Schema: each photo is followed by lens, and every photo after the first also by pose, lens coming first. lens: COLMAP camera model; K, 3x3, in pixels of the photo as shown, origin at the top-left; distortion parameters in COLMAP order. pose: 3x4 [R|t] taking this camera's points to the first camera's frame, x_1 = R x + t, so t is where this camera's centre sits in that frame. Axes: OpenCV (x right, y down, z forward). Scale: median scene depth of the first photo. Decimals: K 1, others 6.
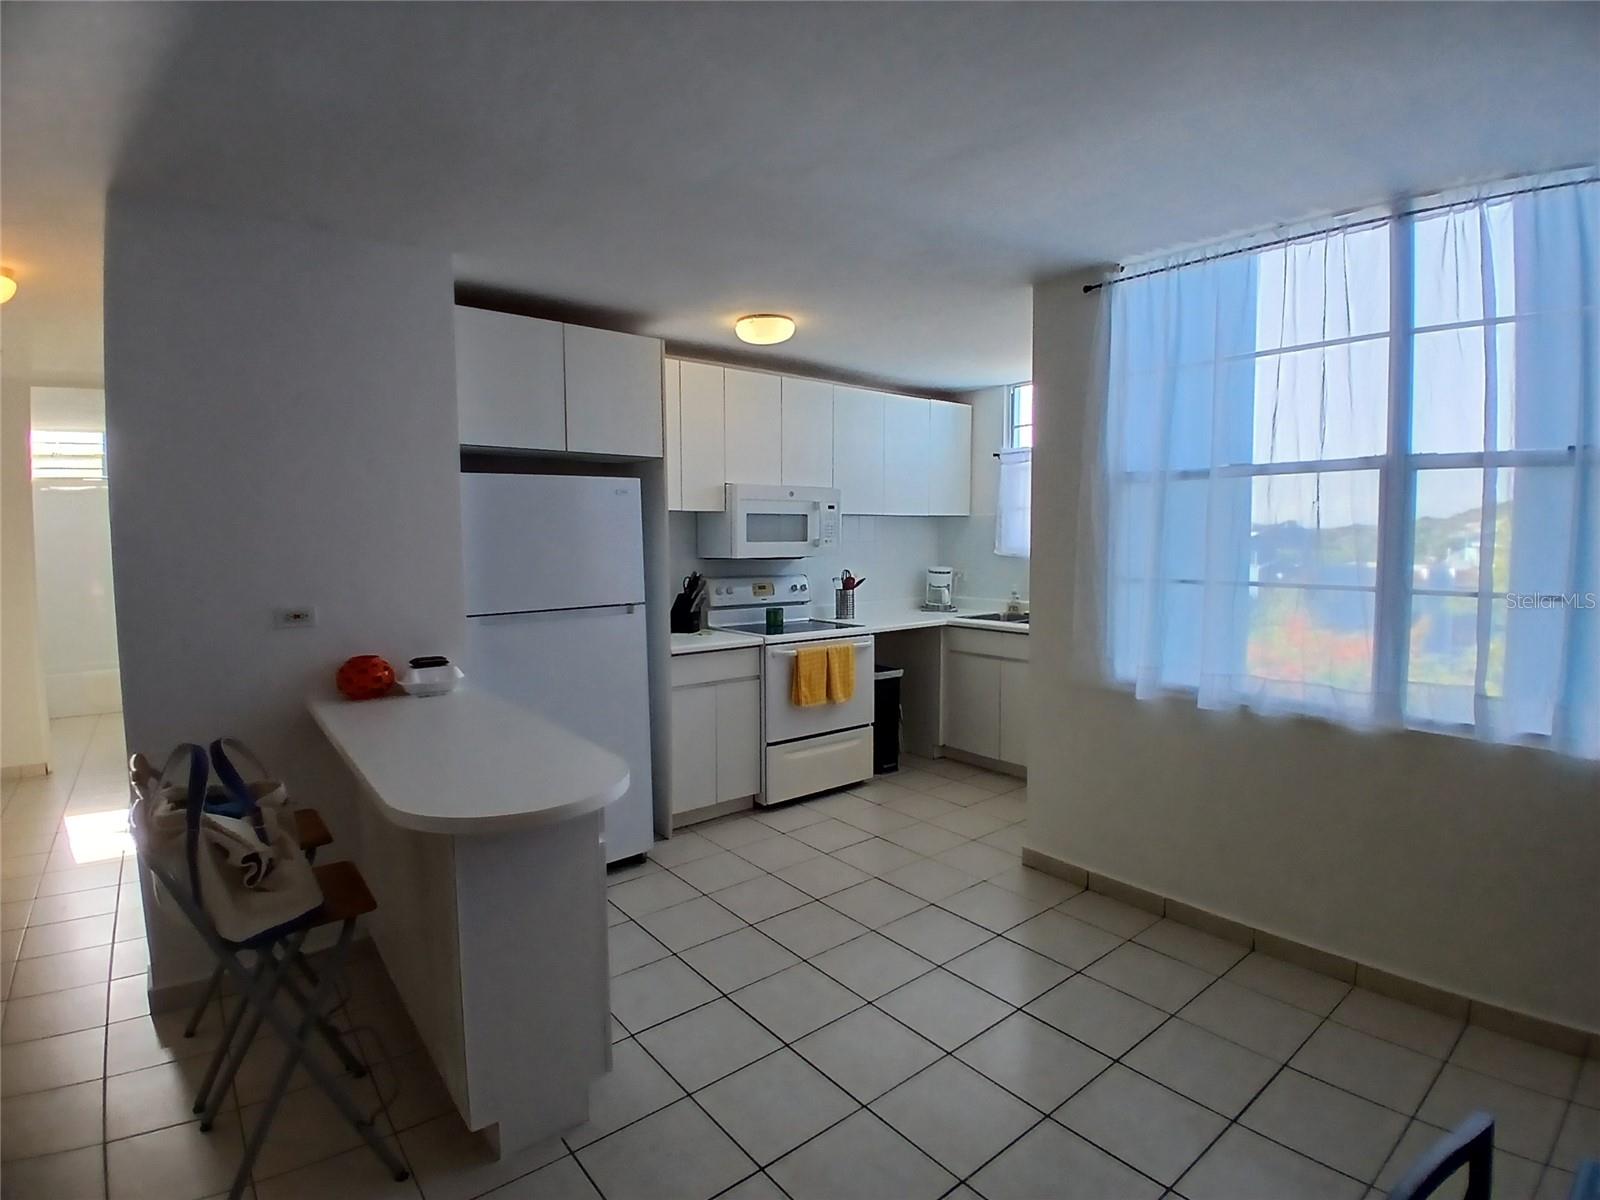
lens RADIAL K [[795.8, 0, 806.3], [0, 795.8, 588.7], [0, 0, 1]] dist [0.005496, -0.040726]
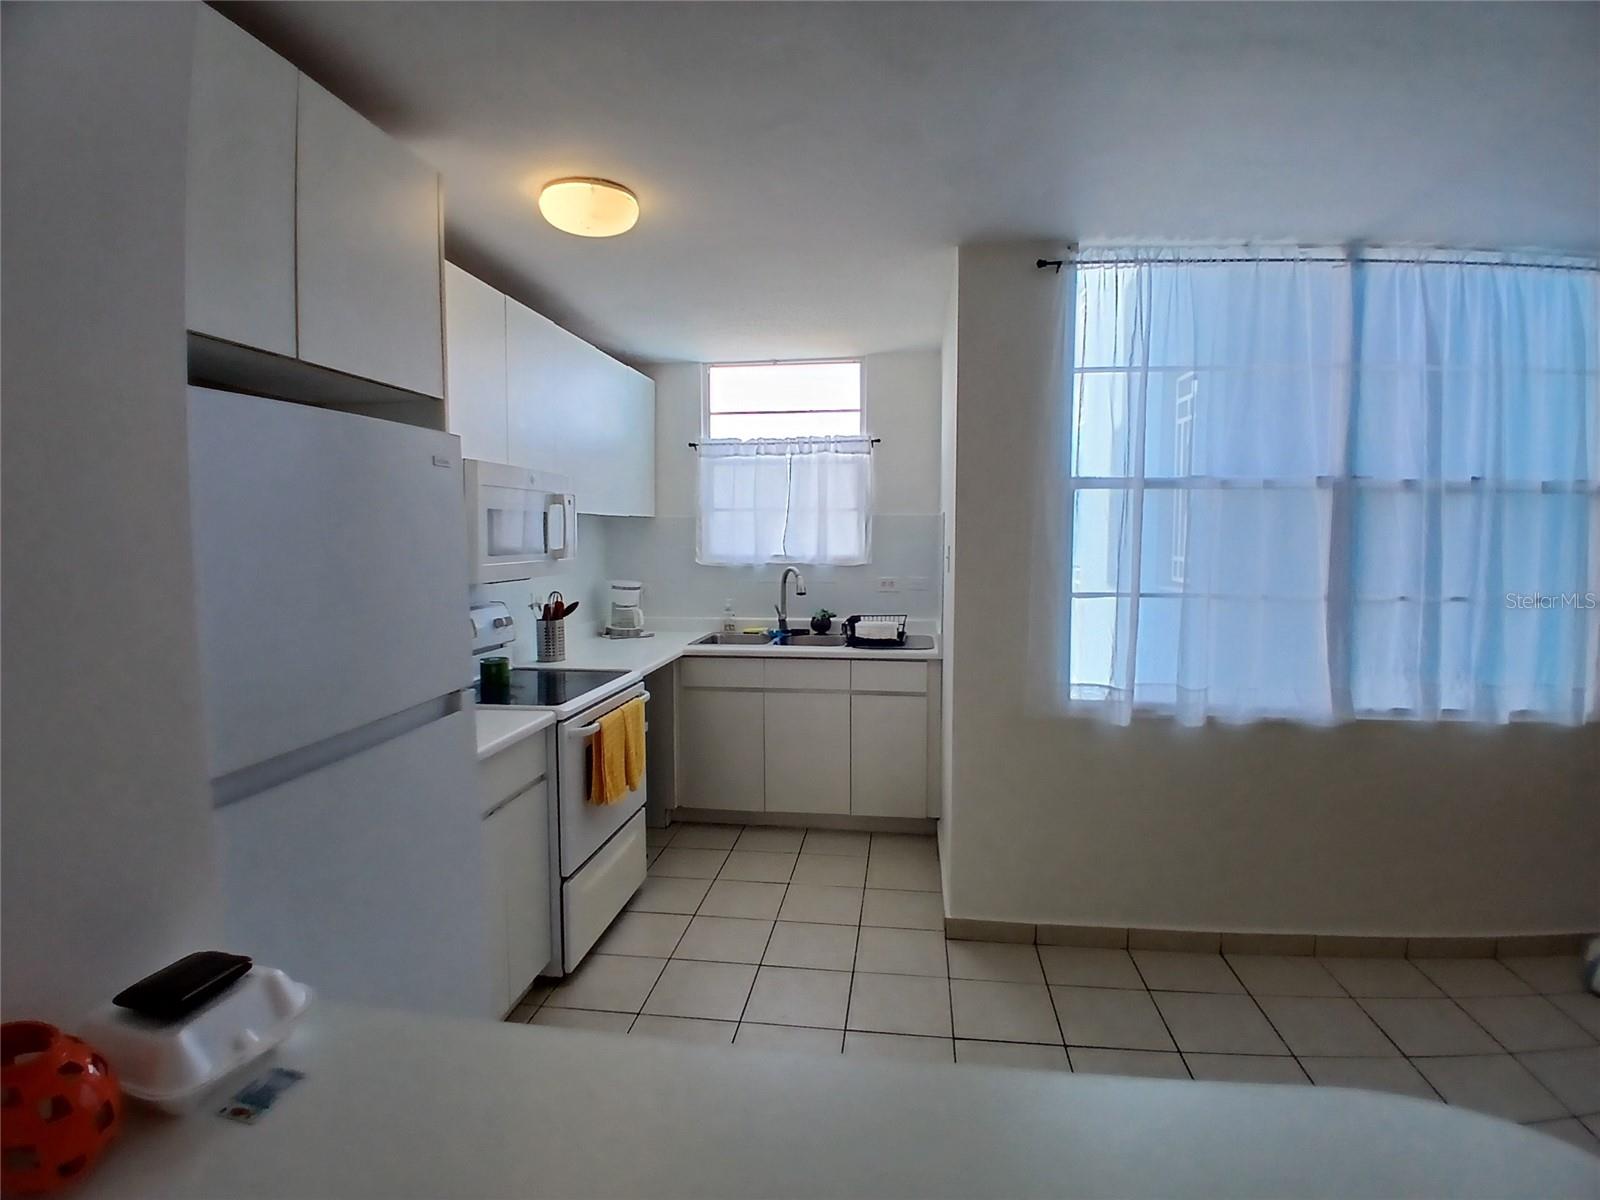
lens RADIAL K [[795.8, 0, 806.3], [0, 795.8, 588.7], [0, 0, 1]] dist [0.005496, -0.040726]
pose [[0.720025, -0.043553, 0.692580, -0.457352], [0.042413, 0.998925, 0.018723, -0.049953], [-0.692651, 0.015893, 0.721098, 0.566850]]
